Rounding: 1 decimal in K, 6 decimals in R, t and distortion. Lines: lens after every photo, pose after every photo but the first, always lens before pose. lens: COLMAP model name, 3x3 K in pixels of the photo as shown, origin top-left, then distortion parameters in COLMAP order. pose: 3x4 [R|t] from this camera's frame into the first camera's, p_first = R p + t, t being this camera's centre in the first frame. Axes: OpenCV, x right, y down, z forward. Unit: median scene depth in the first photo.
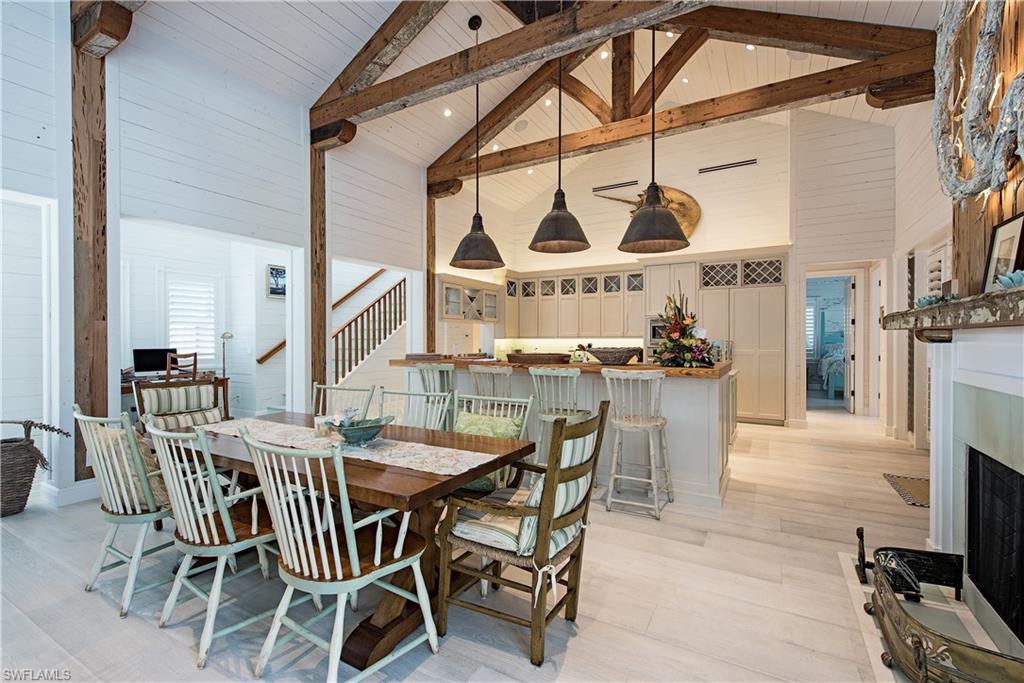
lens RADIAL K [[452.9, 0, 512.0], [0, 452.9, 341.5], [0, 0, 1]] dist [0.008687, -0.000631]
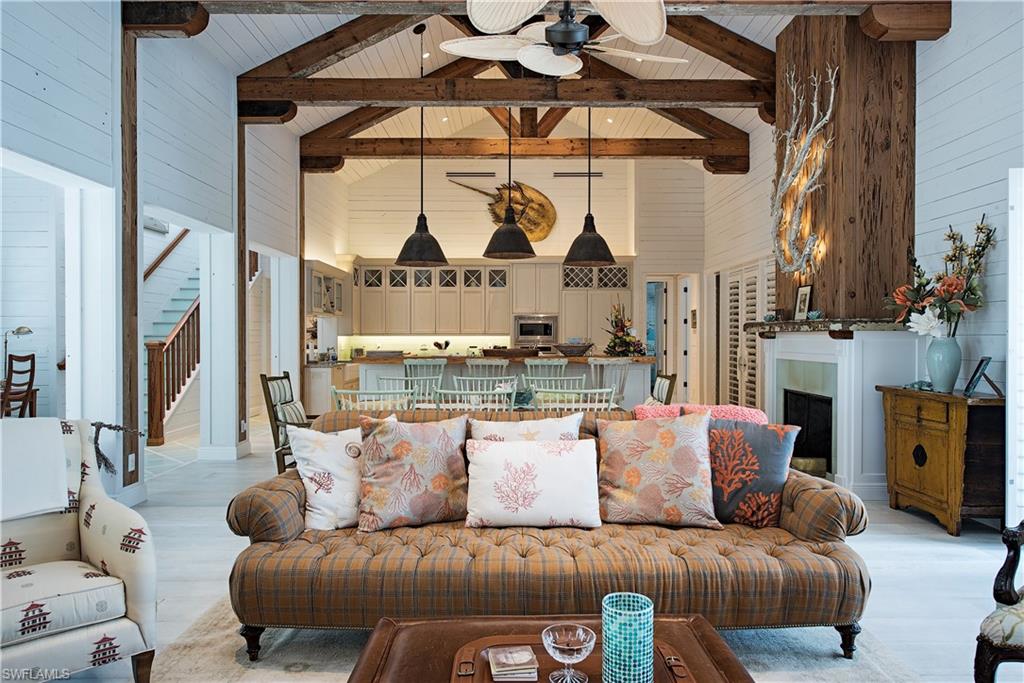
lens RADIAL K [[676.1, 0, 512.0], [0, 676.1, 341.5], [0, 0, 1]] dist [0.003439, 0.001120]
pose [[0.864053, -0.002555, 0.503394, -0.615978], [0.001268, 0.999995, 0.002900, 0.002071], [-0.503399, -0.001868, 0.864052, -0.392370]]
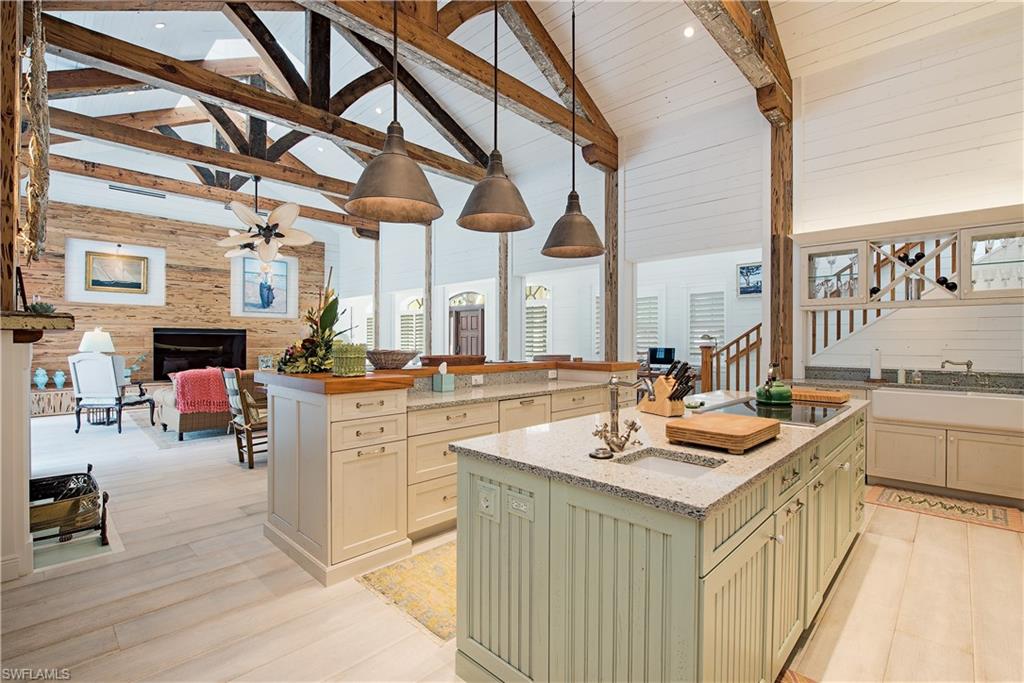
lens RADIAL K [[464.9, 0, 512.0], [0, 464.9, 341.5], [0, 0, 1]] dist [-0.000915, -0.000421]
pose [[-0.246350, -0.000764, -0.969181, 0.723367], [-0.004777, 0.999988, 0.000426, -0.001731], [0.969169, 0.004735, -0.246350, 1.005388]]
